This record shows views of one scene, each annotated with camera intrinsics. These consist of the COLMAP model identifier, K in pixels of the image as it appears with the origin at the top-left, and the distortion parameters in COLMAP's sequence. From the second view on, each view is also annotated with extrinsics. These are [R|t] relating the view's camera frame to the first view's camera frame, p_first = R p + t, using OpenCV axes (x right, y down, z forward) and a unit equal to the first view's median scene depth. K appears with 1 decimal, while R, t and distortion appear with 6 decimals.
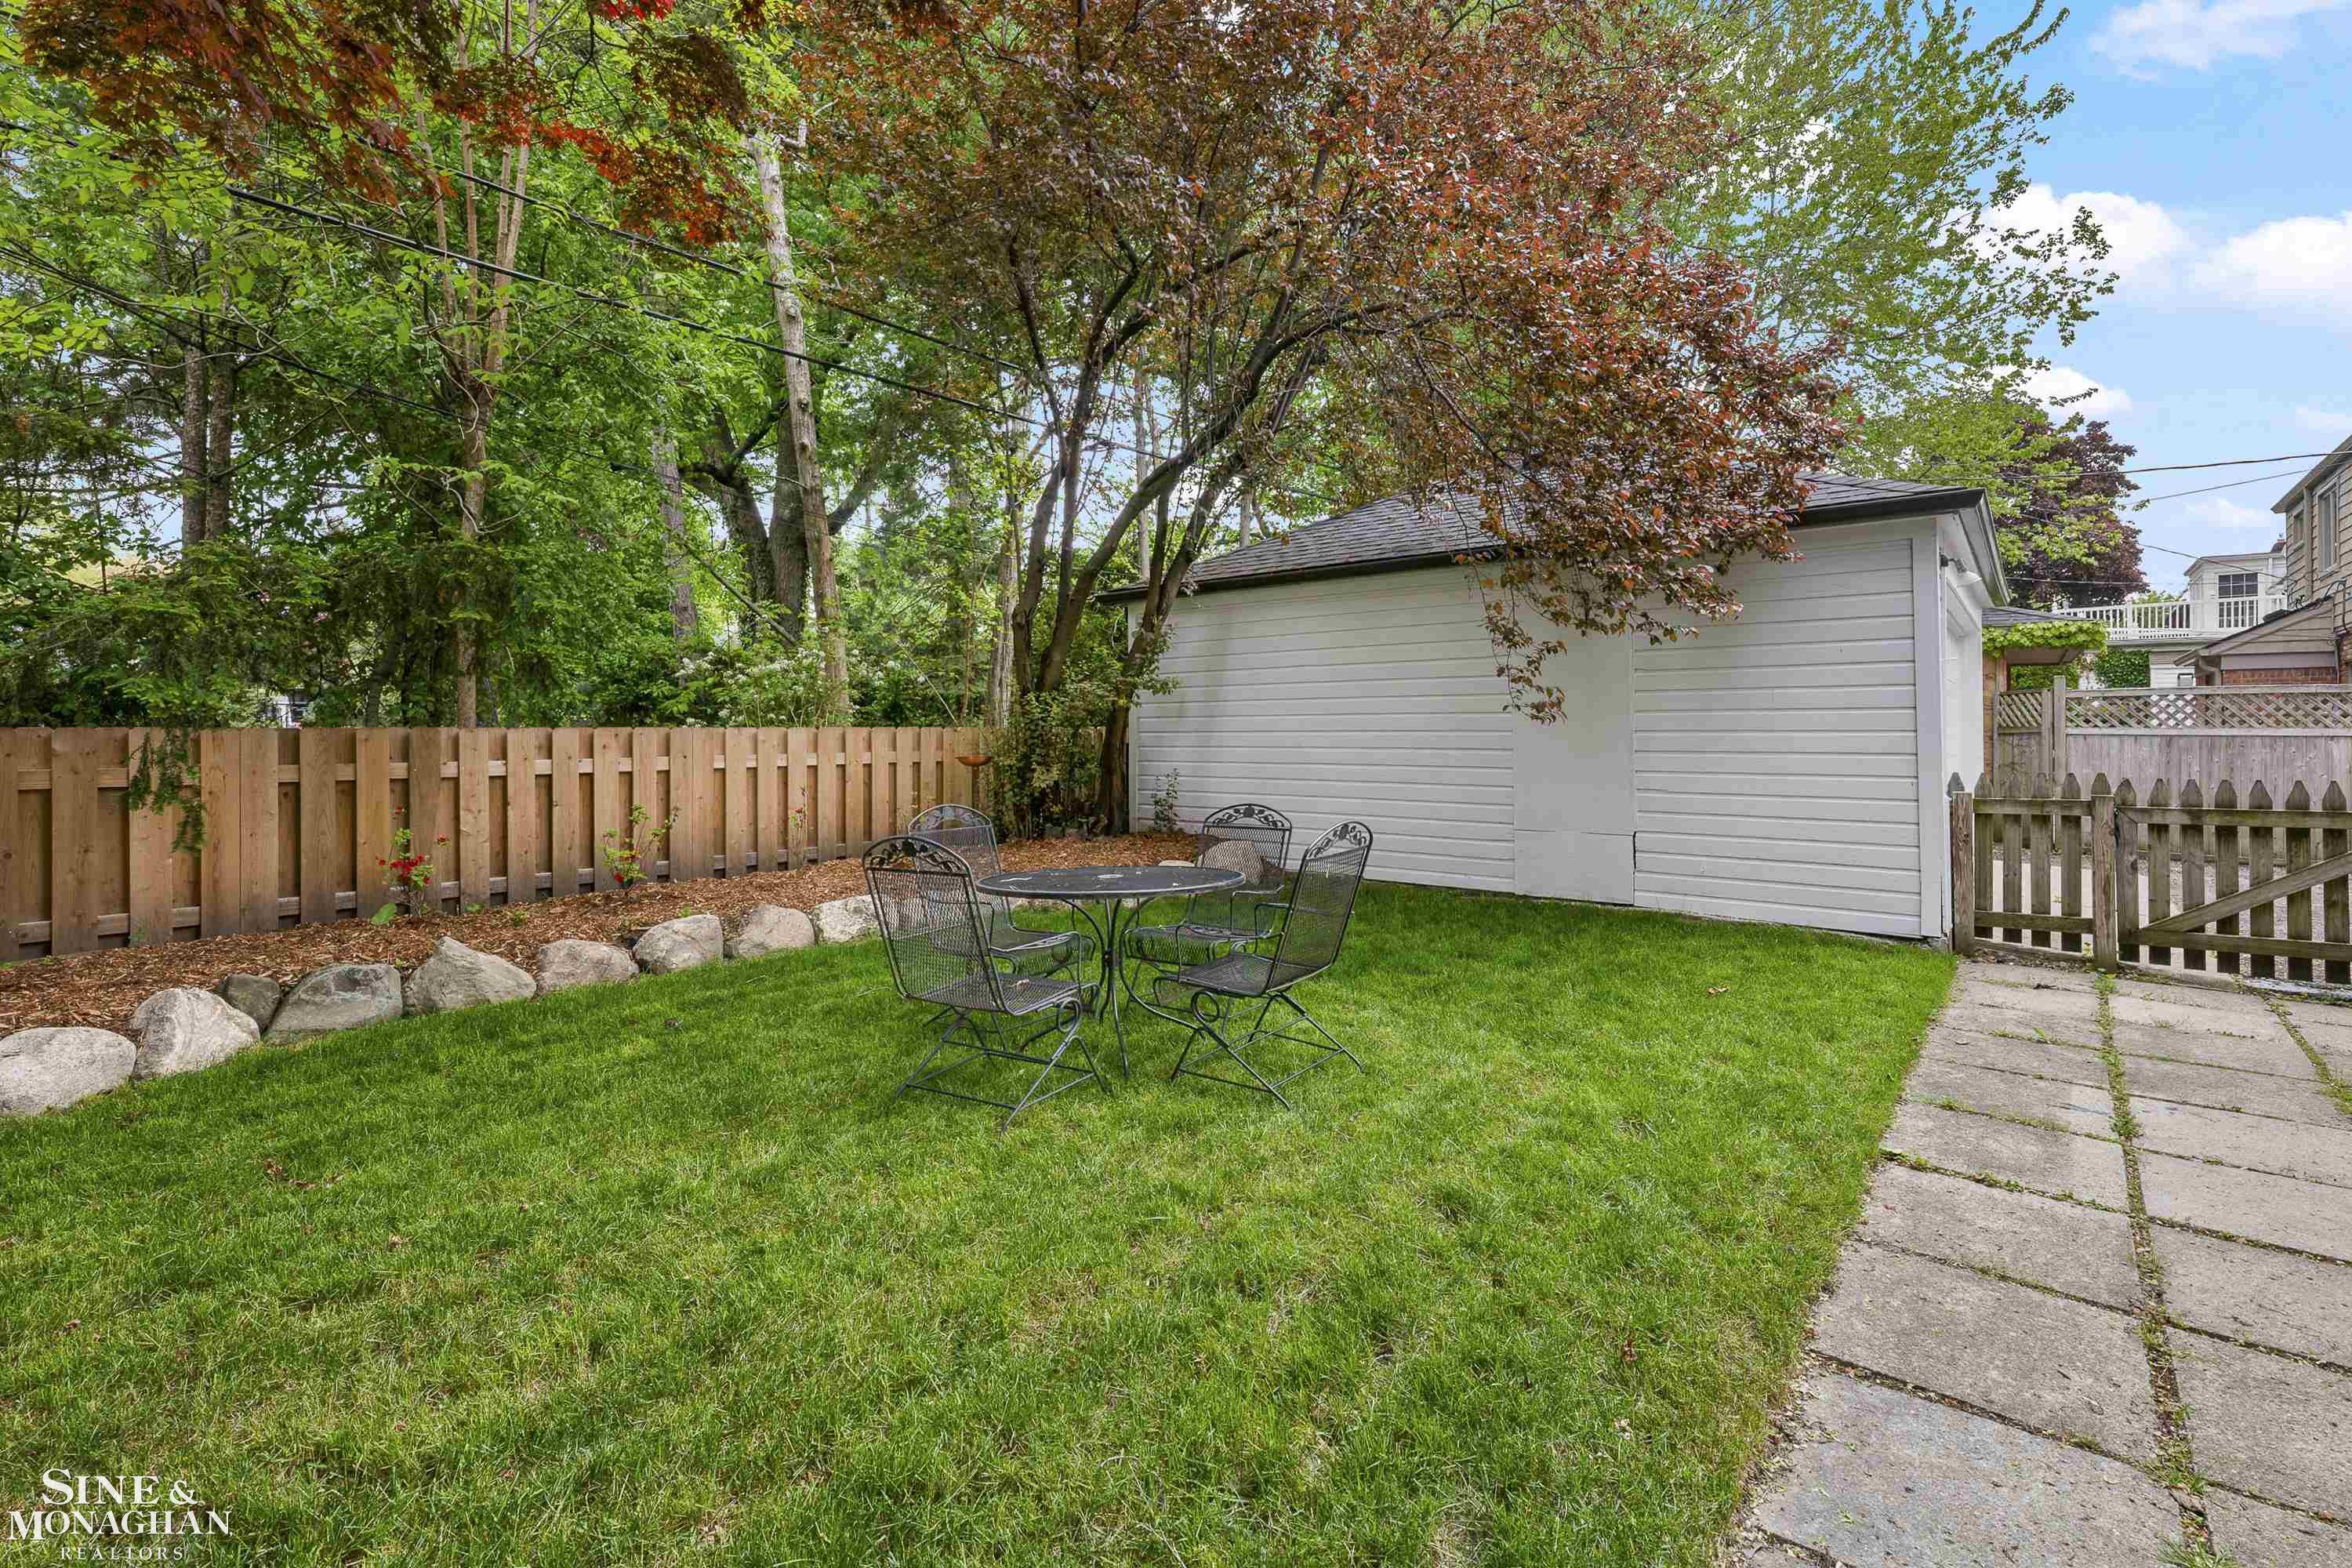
lens RADIAL K [[1049.5, 0, 1174.1], [0, 1049.5, 725.1], [0, 0, 1]] dist [-0.000795, -0.000175]
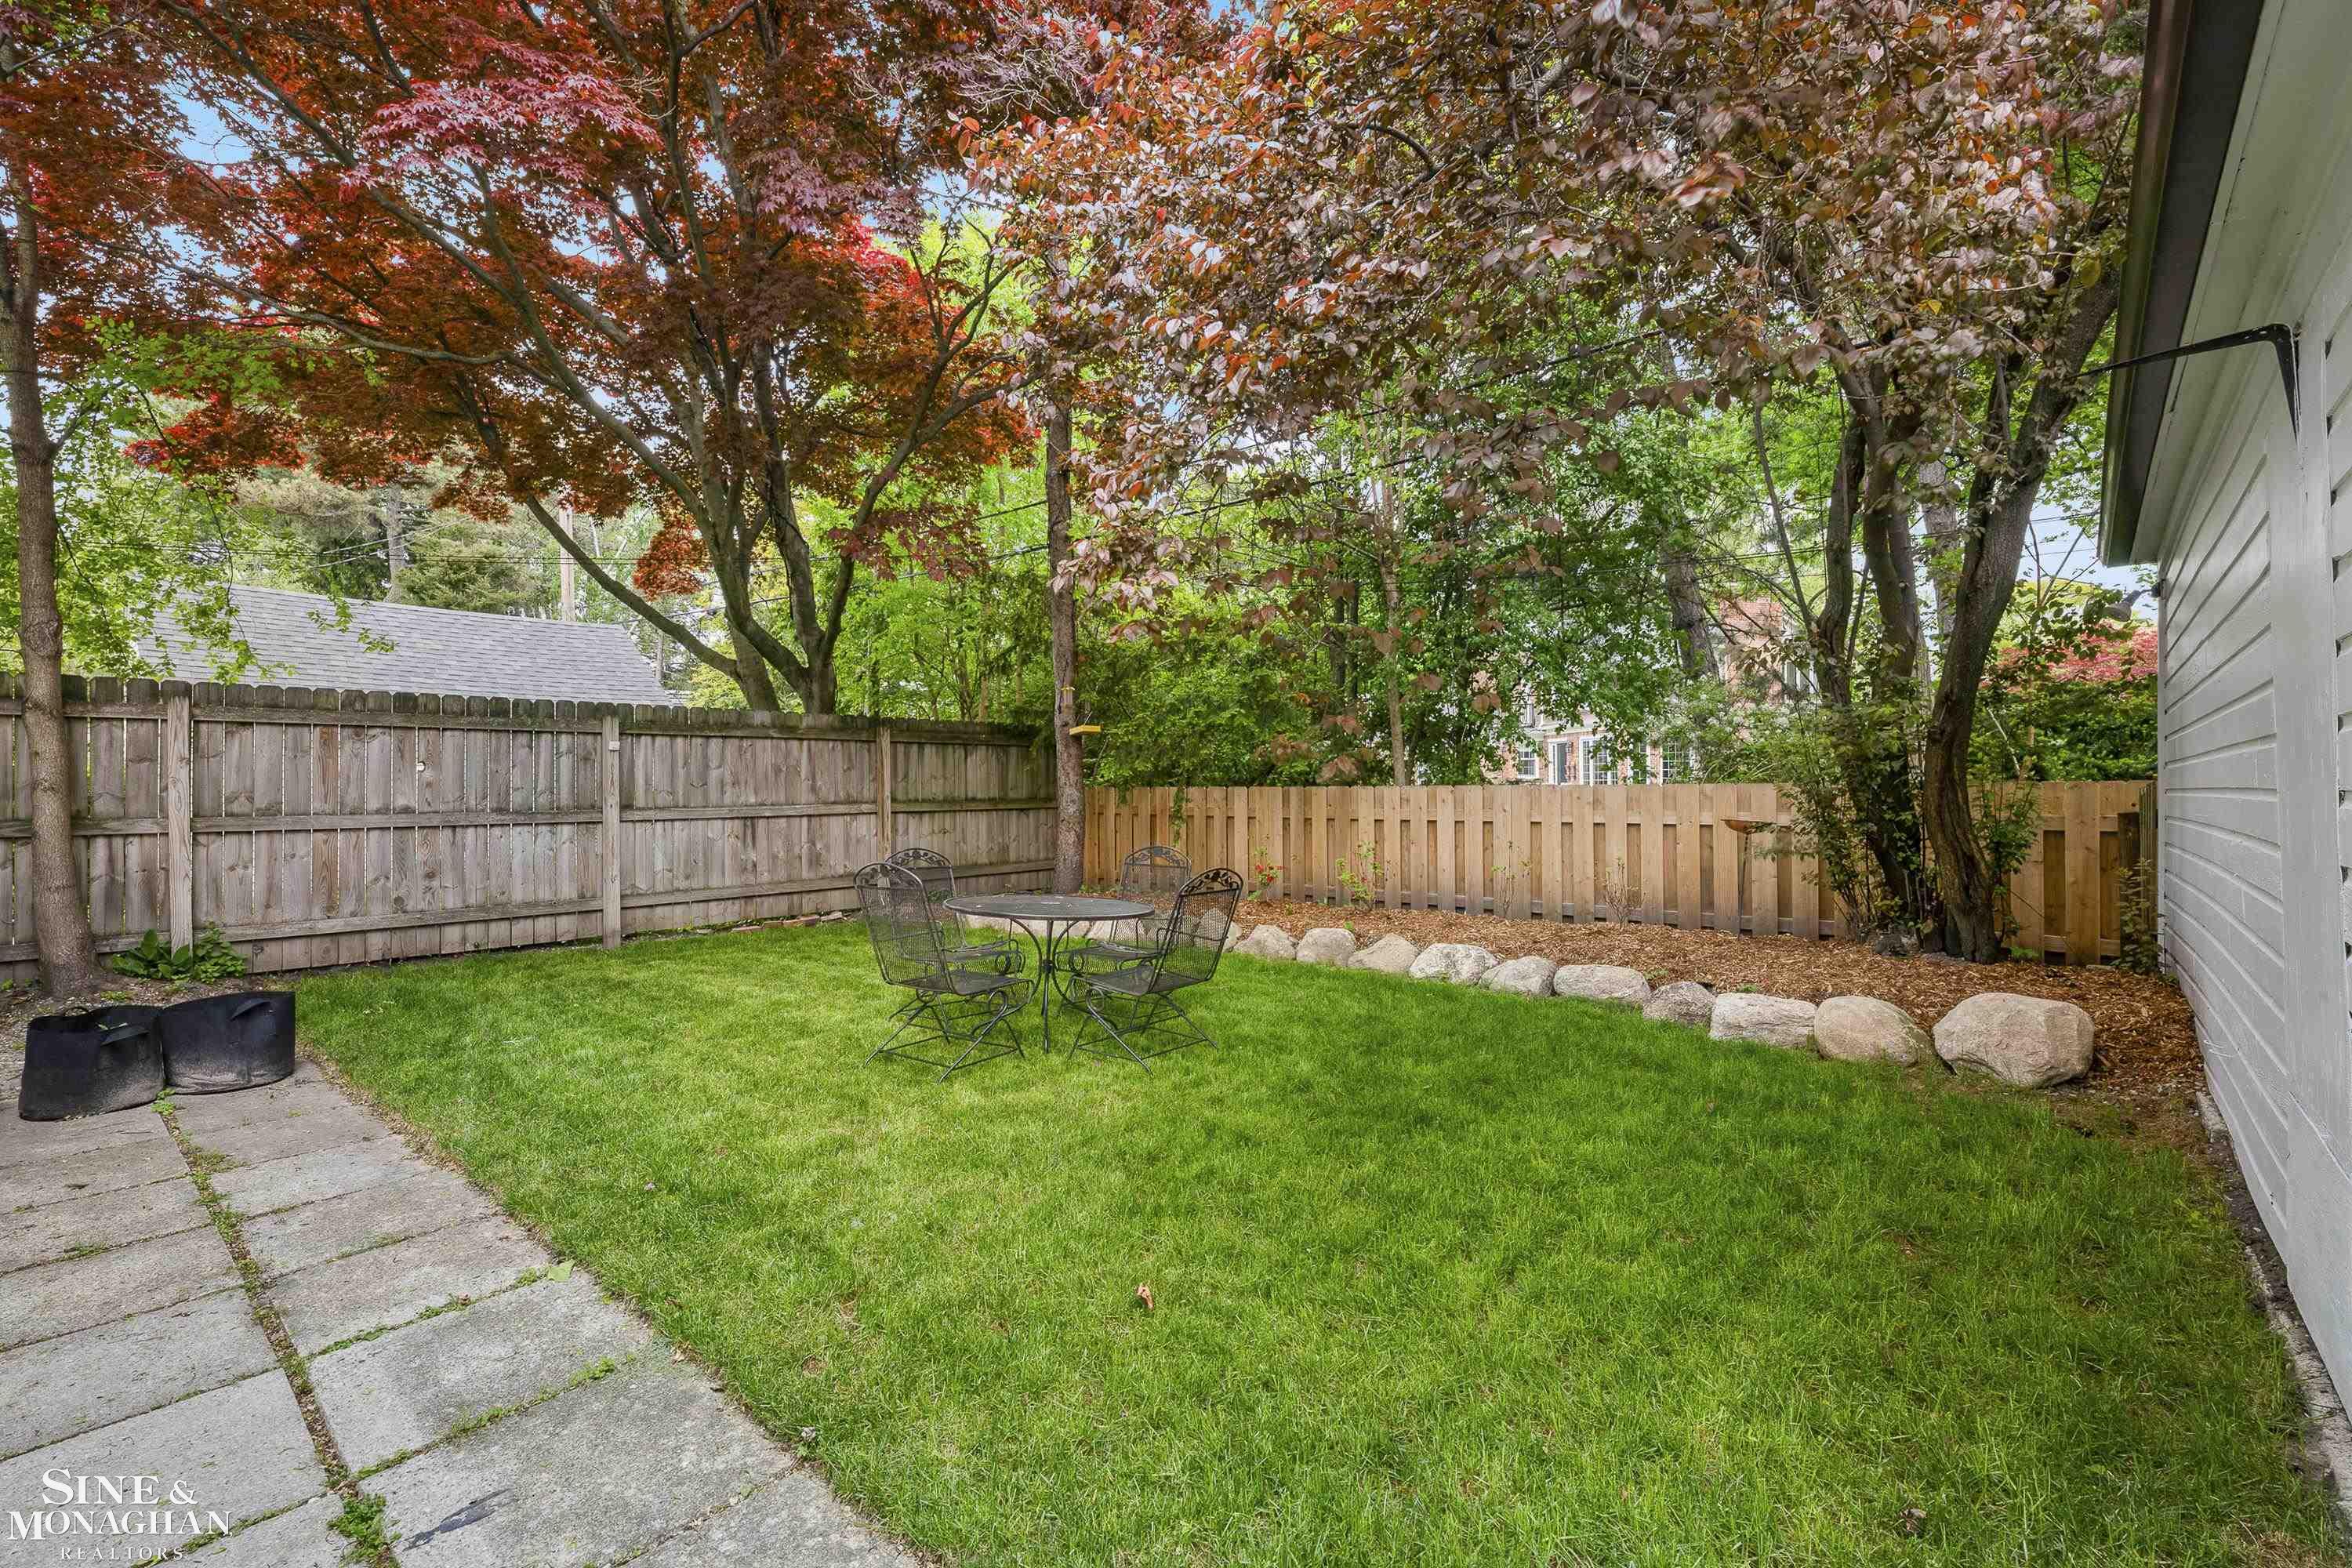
lens RADIAL K [[1023.1, 0, 1174.7], [0, 1023.1, 785.7], [0, 0, 1]] dist [-0.000625, -0.000133]
pose [[-0.032669, 0.002709, -0.999463, 0.944456], [0.004158, 0.999988, 0.002575, 0.000839], [0.999458, -0.004071, -0.032680, 0.956059]]
